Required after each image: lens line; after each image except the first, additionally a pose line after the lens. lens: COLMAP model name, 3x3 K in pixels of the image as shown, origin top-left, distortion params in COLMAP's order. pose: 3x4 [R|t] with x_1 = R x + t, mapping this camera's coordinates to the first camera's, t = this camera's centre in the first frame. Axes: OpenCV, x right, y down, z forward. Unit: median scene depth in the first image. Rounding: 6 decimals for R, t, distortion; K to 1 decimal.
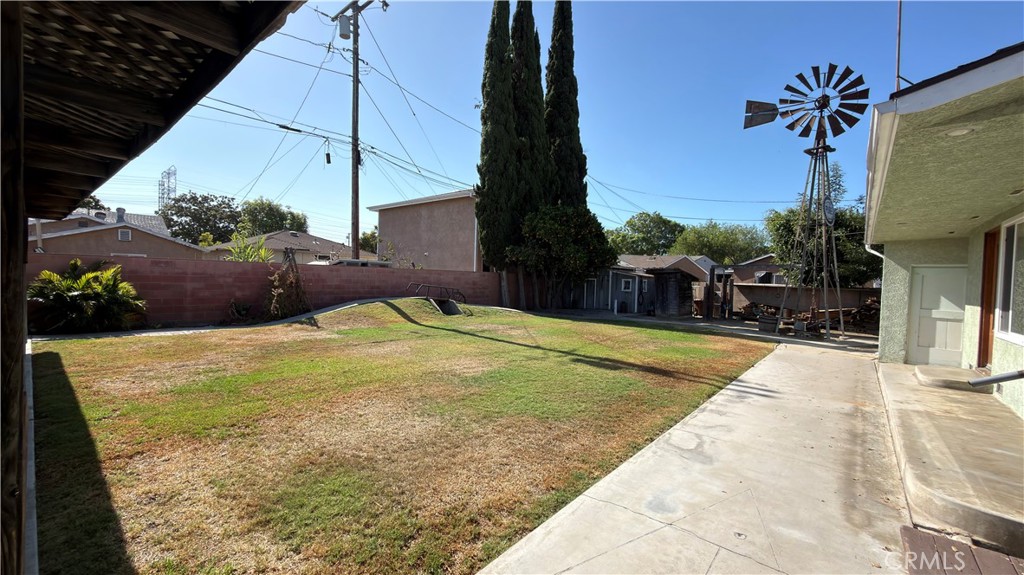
lens RADIAL K [[407.1, 0, 512.2], [0, 407.1, 286.2], [0, 0, 1]] dist [-0.000233, 0.000126]
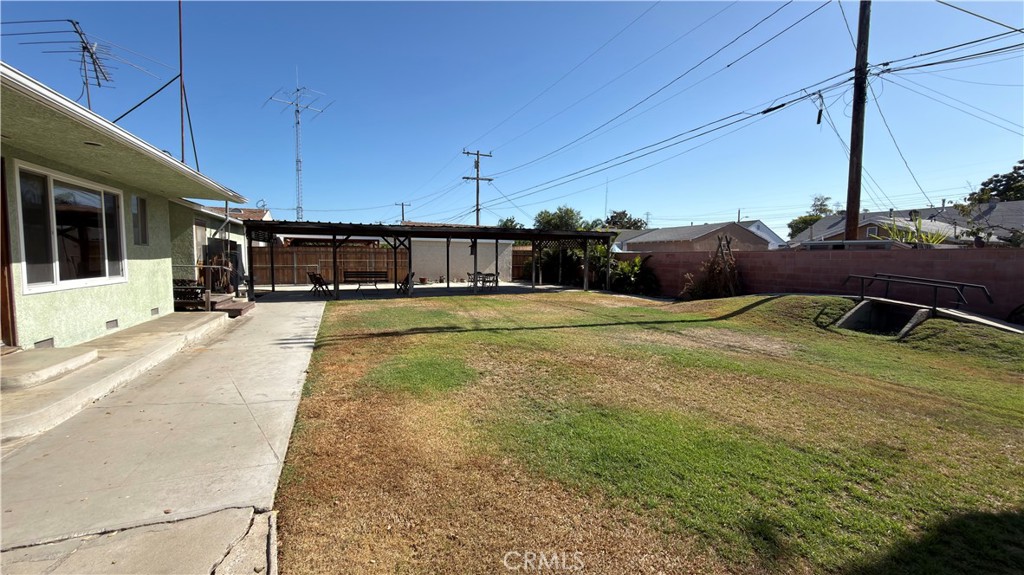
lens RADIAL K [[407.1, 0, 514.8], [0, 407.1, 288.9], [0, 0, 1]] dist [-0.000233, 0.000126]
pose [[-0.433920, 0.025618, -0.900587, 0.548550], [-0.053838, 0.997072, 0.054303, 0.012038], [0.899341, 0.072049, -0.431270, 0.845927]]
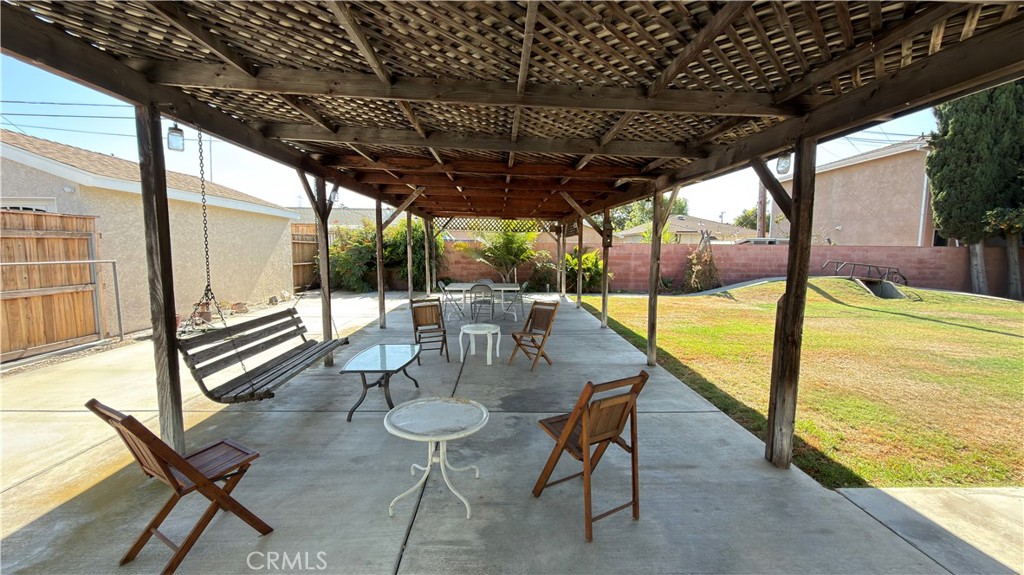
lens RADIAL K [[407.1, 0, 512.6], [0, 407.1, 287.0], [0, 0, 1]] dist [-0.000233, 0.000126]
pose [[0.666326, 0.041576, -0.744500, -0.041789], [-0.005115, 0.998676, 0.051193, 0.008178], [0.745643, -0.030303, 0.665657, -0.148546]]
